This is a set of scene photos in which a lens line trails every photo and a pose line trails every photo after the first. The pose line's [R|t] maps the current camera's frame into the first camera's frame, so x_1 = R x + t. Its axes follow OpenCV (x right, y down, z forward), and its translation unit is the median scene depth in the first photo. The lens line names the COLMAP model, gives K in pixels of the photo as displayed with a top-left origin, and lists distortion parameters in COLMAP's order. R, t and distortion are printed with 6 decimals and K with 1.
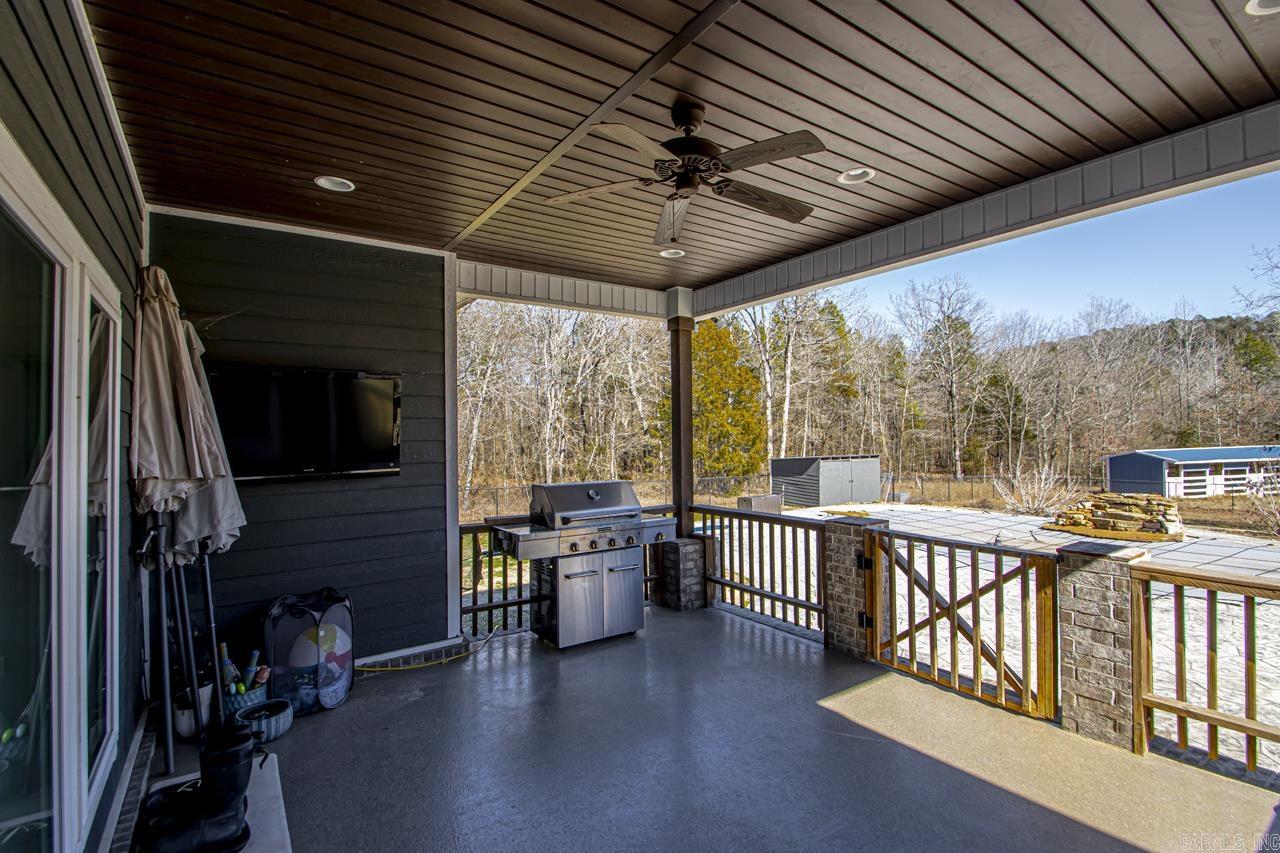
lens RADIAL K [[610.5, 0, 673.8], [0, 610.5, 426.1], [0, 0, 1]] dist [0.002442, 0.000119]
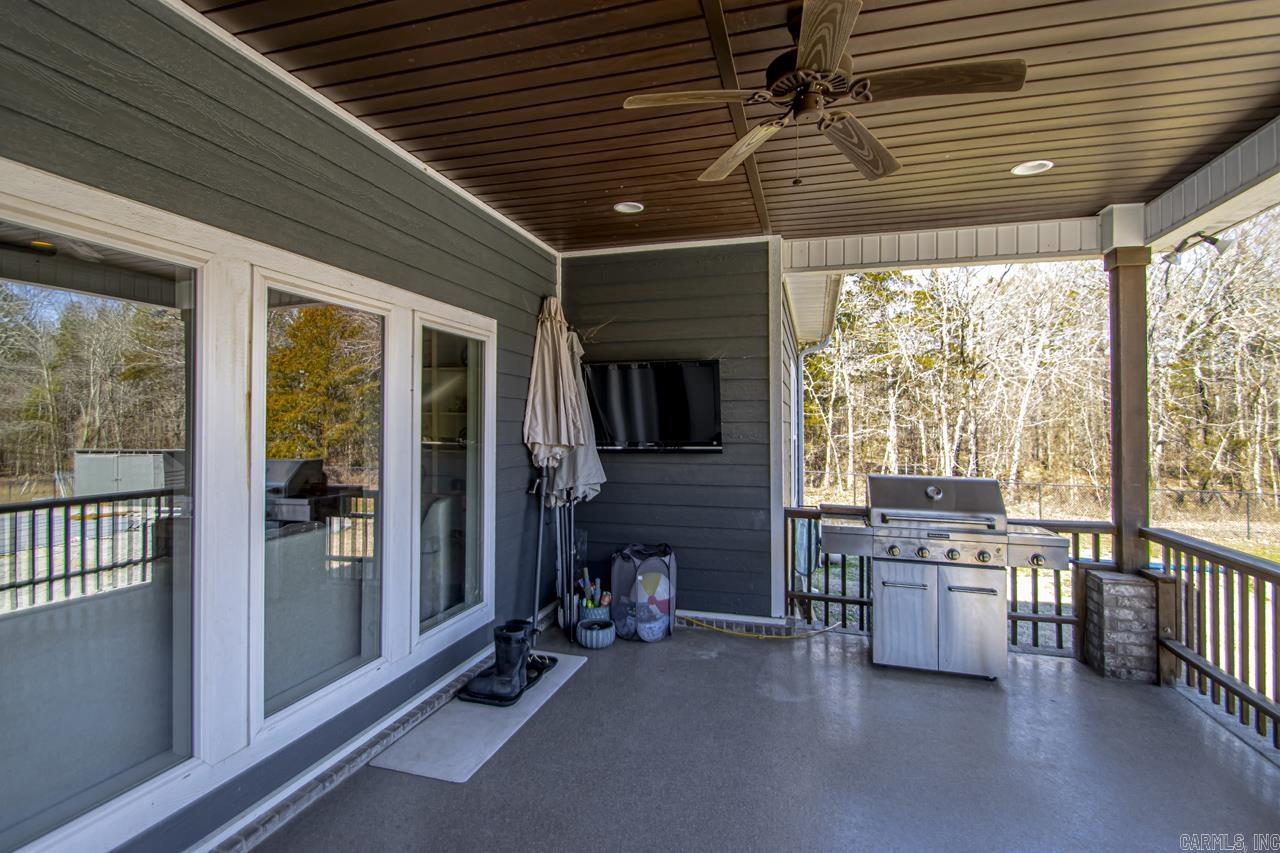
lens RADIAL K [[627.9, 0, 618.9], [0, 627.9, 414.8], [0, 0, 1]] dist [-0.001305, -0.001403]
pose [[0.593825, 0.009385, -0.804539, 0.292671], [-0.002443, 0.999948, 0.009861, 0.001445], [0.804590, -0.003890, 0.593818, 0.162644]]
